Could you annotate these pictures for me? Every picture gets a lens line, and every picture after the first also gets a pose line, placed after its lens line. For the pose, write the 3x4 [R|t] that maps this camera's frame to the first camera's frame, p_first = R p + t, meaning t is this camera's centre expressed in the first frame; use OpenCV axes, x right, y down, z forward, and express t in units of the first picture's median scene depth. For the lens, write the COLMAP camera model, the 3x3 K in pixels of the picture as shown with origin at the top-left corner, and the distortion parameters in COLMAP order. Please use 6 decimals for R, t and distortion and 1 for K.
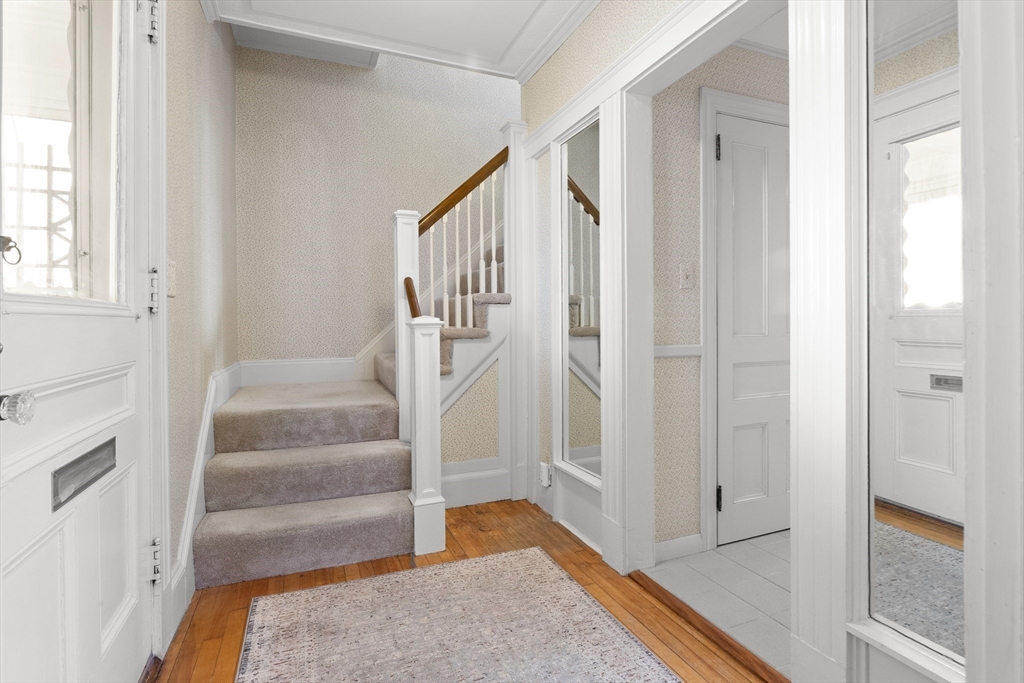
lens RADIAL K [[502.5, 0, 512.6], [0, 502.5, 317.1], [0, 0, 1]] dist [-0.000564, -0.000157]
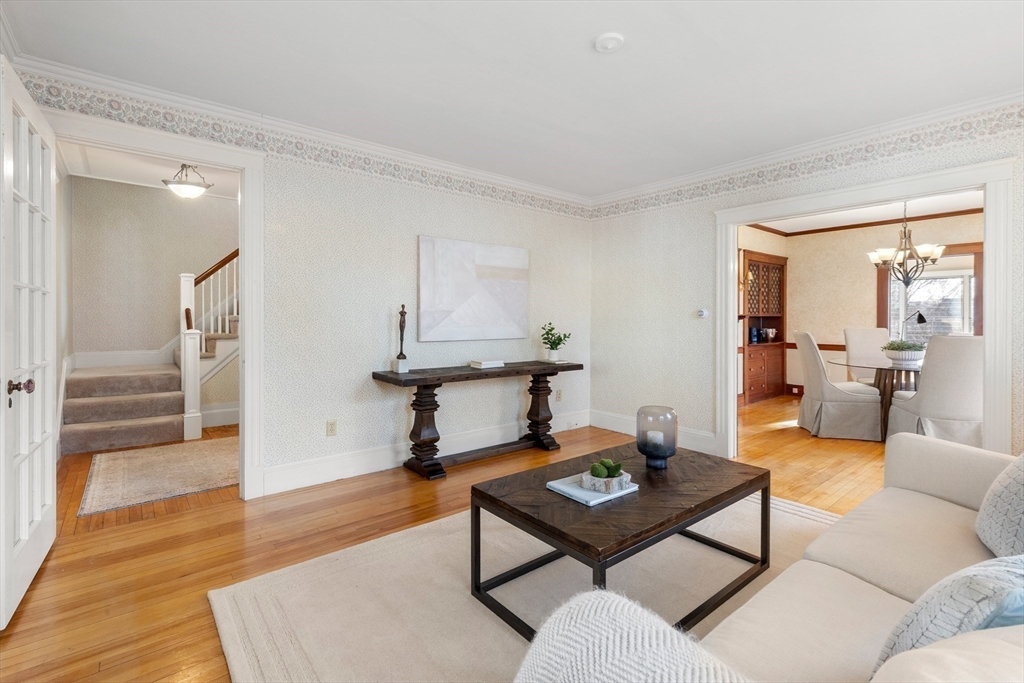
lens RADIAL K [[469.3, 0, 528.5], [0, 469.3, 316.4], [0, 0, 1]] dist [-0.000145, 0.000123]
pose [[0.950778, 0.006912, 0.309797, 0.508886], [-0.008960, 0.999946, 0.005189, -0.071357], [-0.309744, -0.007710, 0.950789, -1.195124]]
